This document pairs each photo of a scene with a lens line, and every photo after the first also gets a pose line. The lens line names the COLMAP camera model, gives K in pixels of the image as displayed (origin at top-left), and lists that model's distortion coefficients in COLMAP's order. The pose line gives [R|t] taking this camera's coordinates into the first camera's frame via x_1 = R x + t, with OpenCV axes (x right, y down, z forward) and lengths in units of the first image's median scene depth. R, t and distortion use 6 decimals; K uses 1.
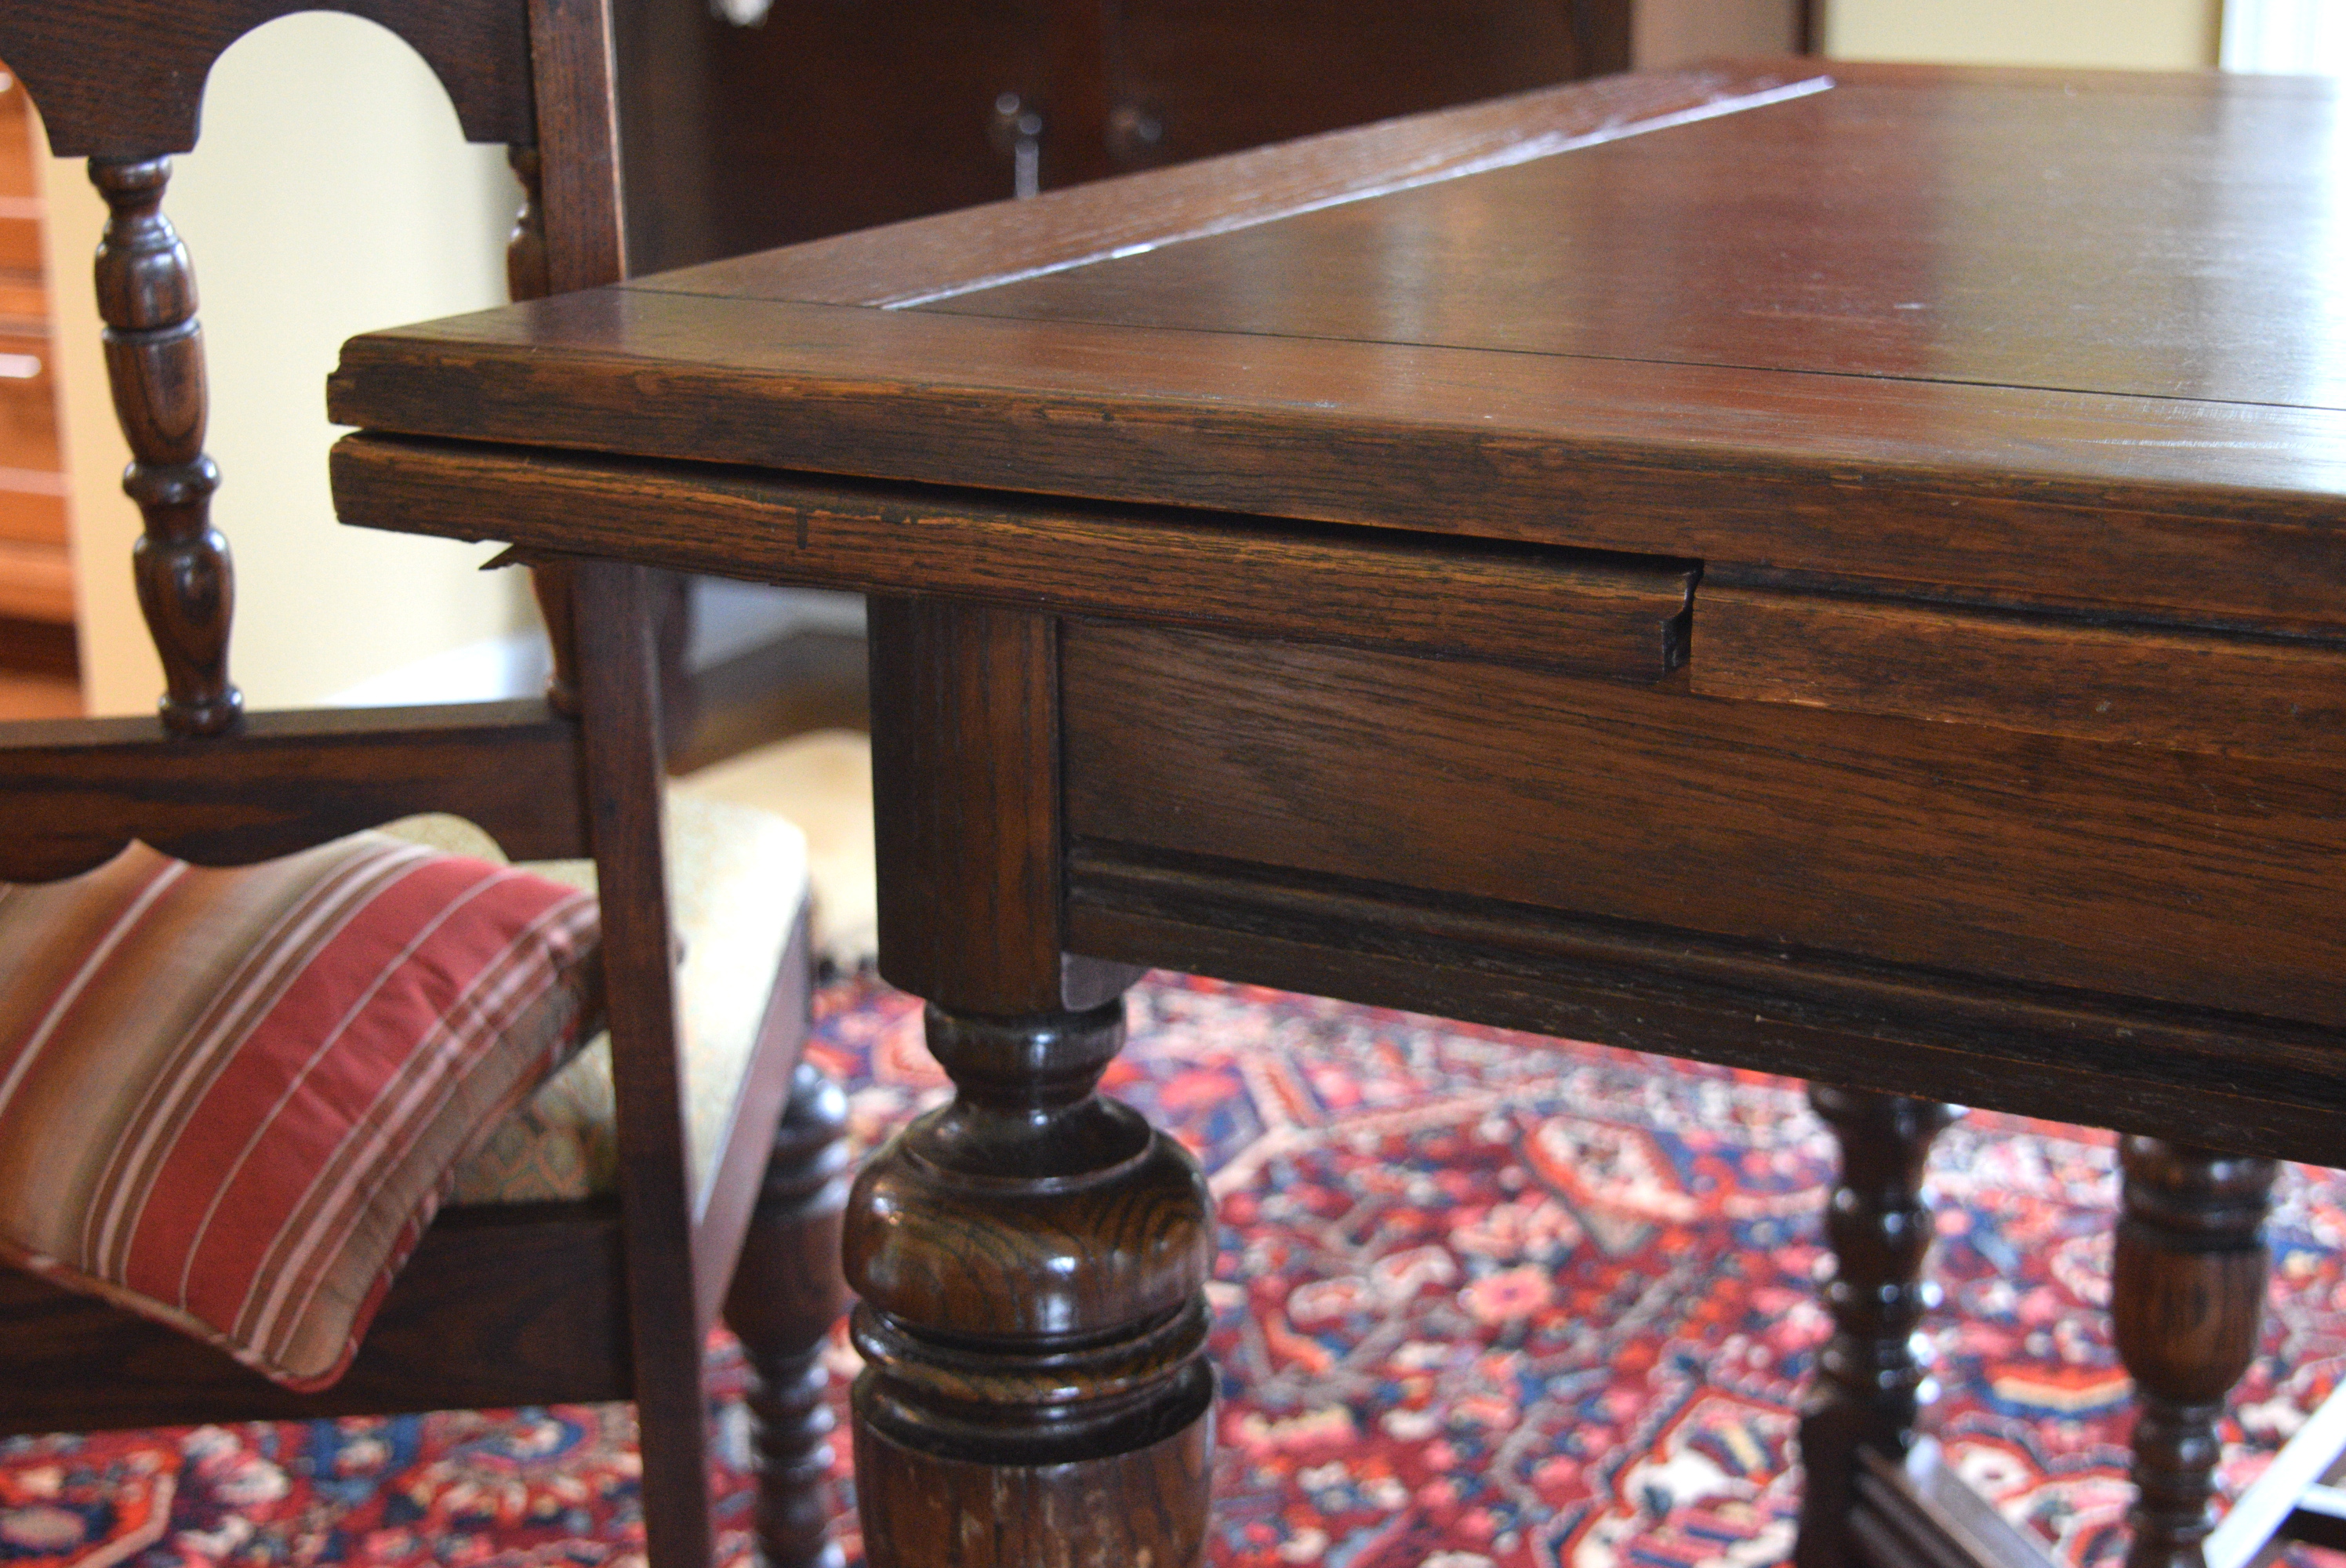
lens RADIAL K [[3850.4, 0, 1172.0], [0, 3850.4, 779.2], [0, 0, 1]] dist [0.045852, 0.000000]
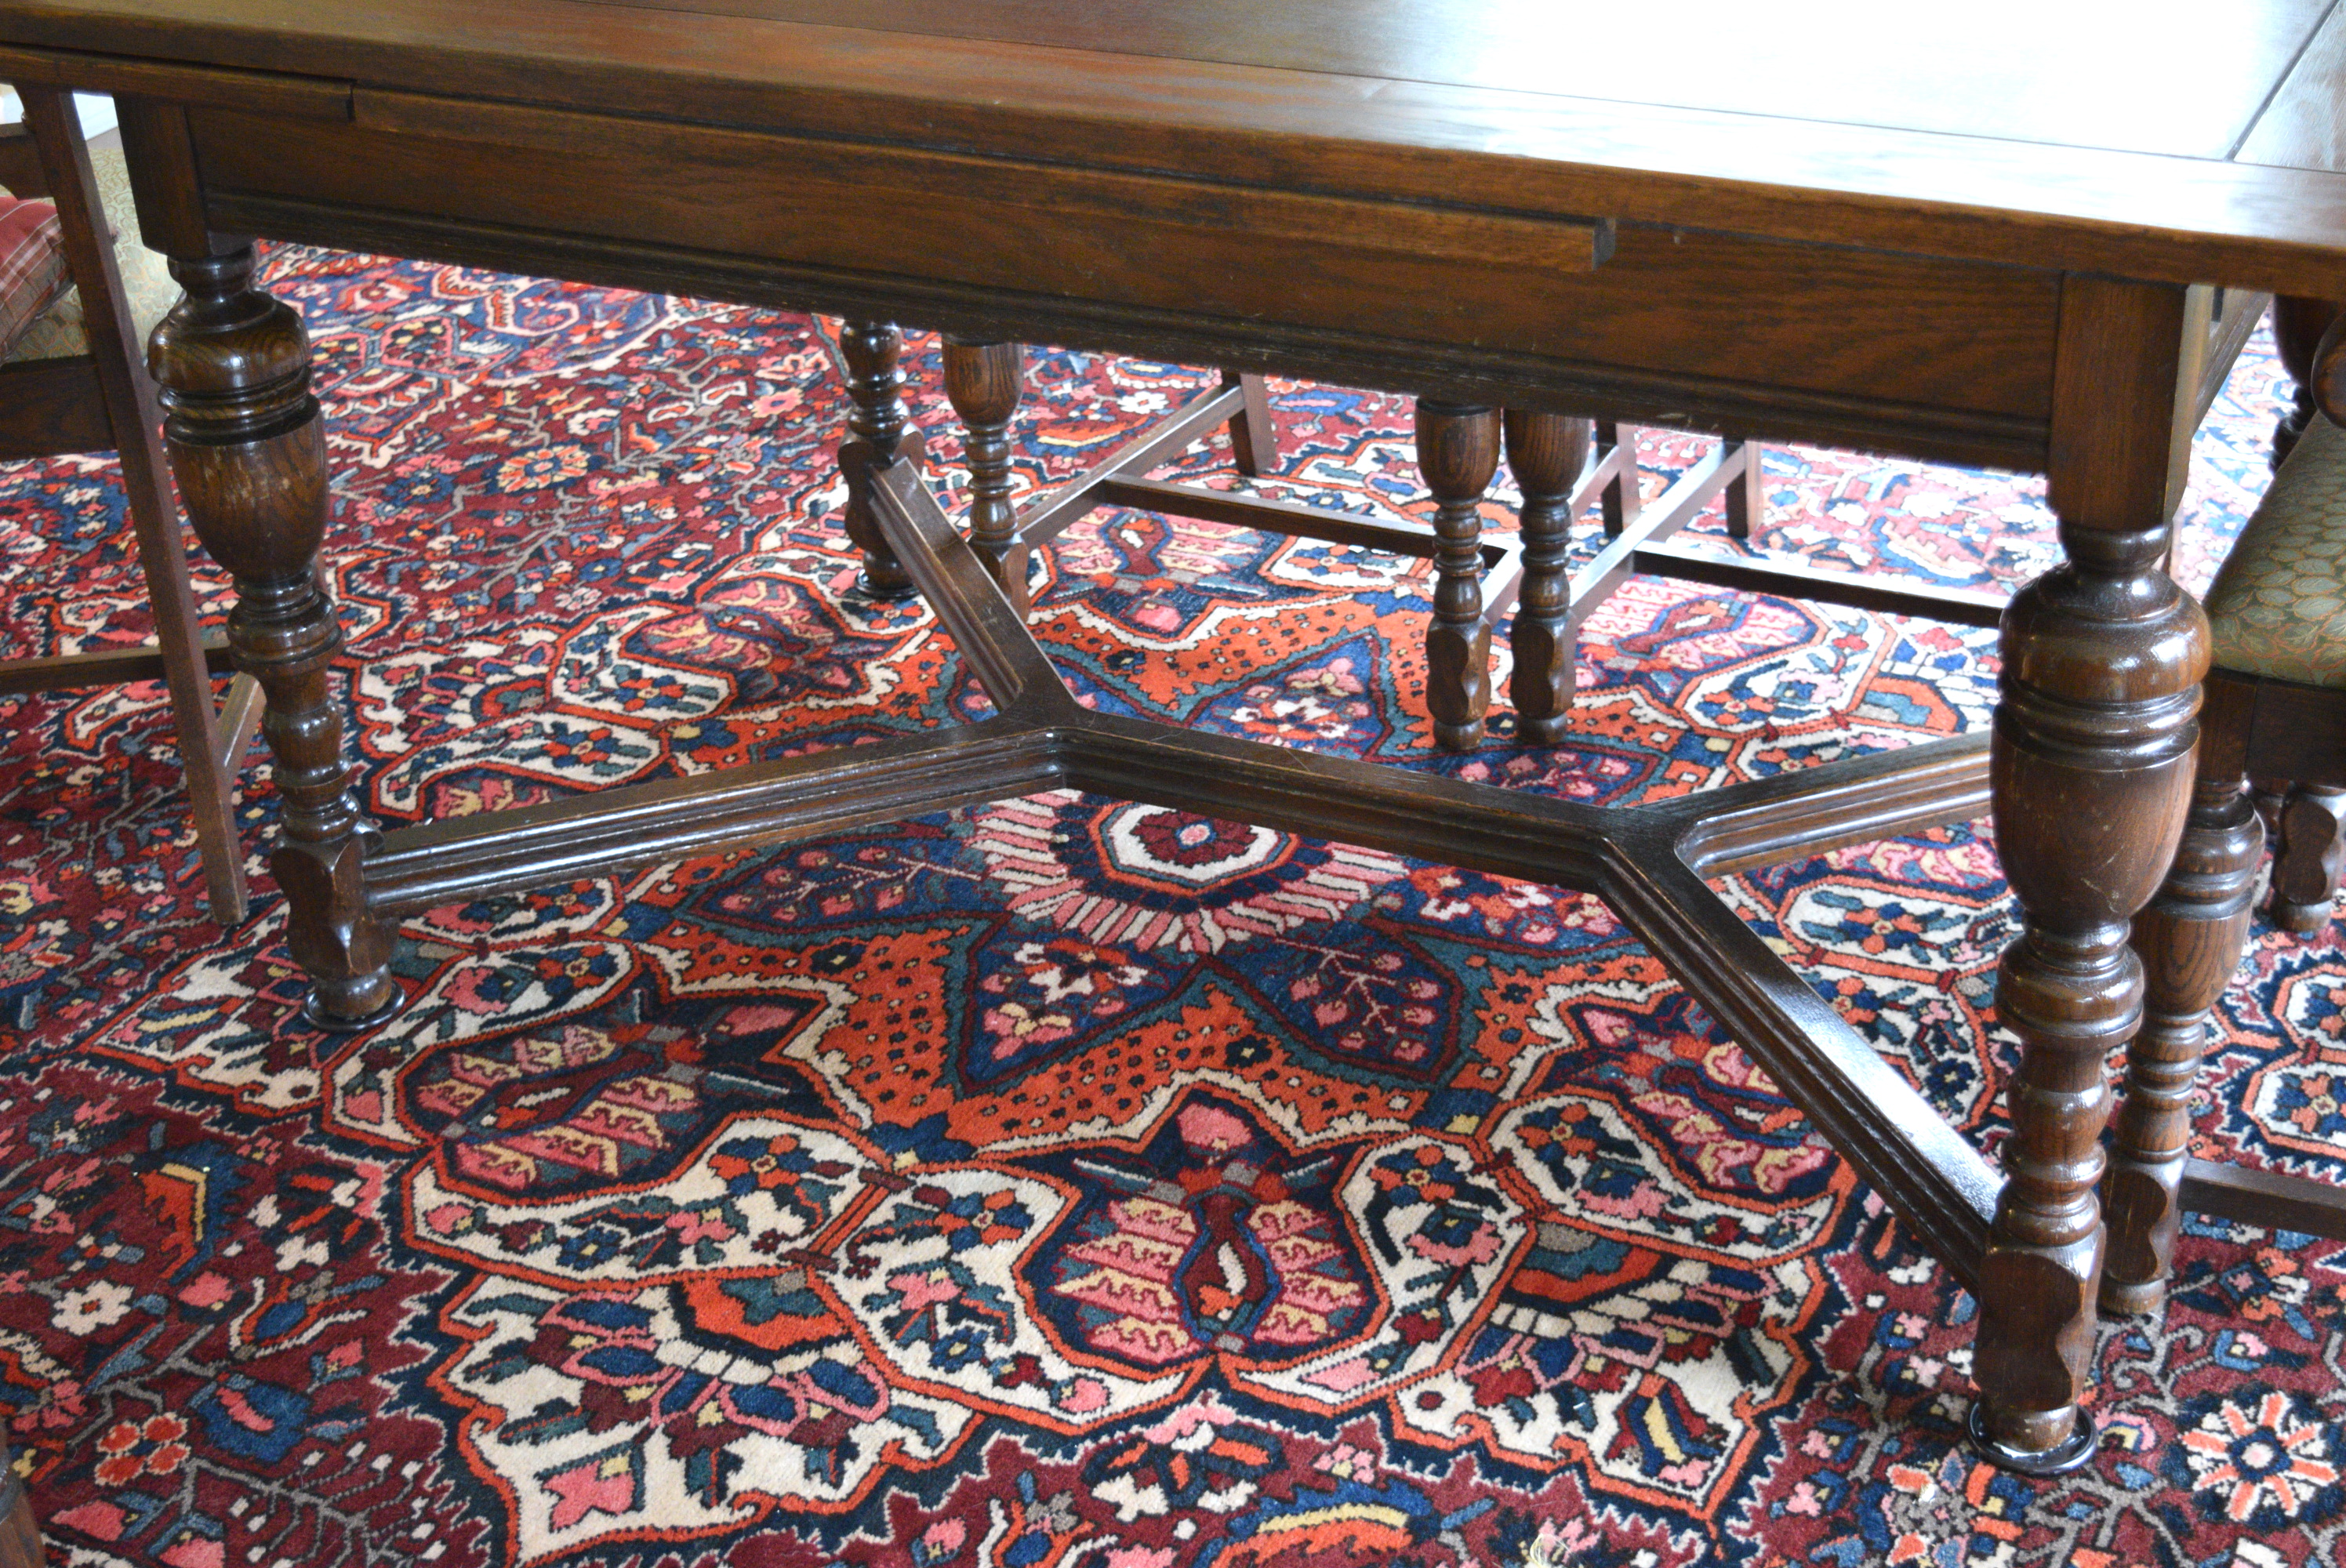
lens RADIAL K [[3182.5, 0, 1161.8], [0, 3182.5, 786.6], [0, 0, 1]] dist [-0.069947, 0.000000]
pose [[0.996542, -0.059319, 0.058180, 0.336142], [0.044234, 0.971505, 0.232854, -0.039569], [-0.070335, -0.229476, 0.970770, -0.813392]]
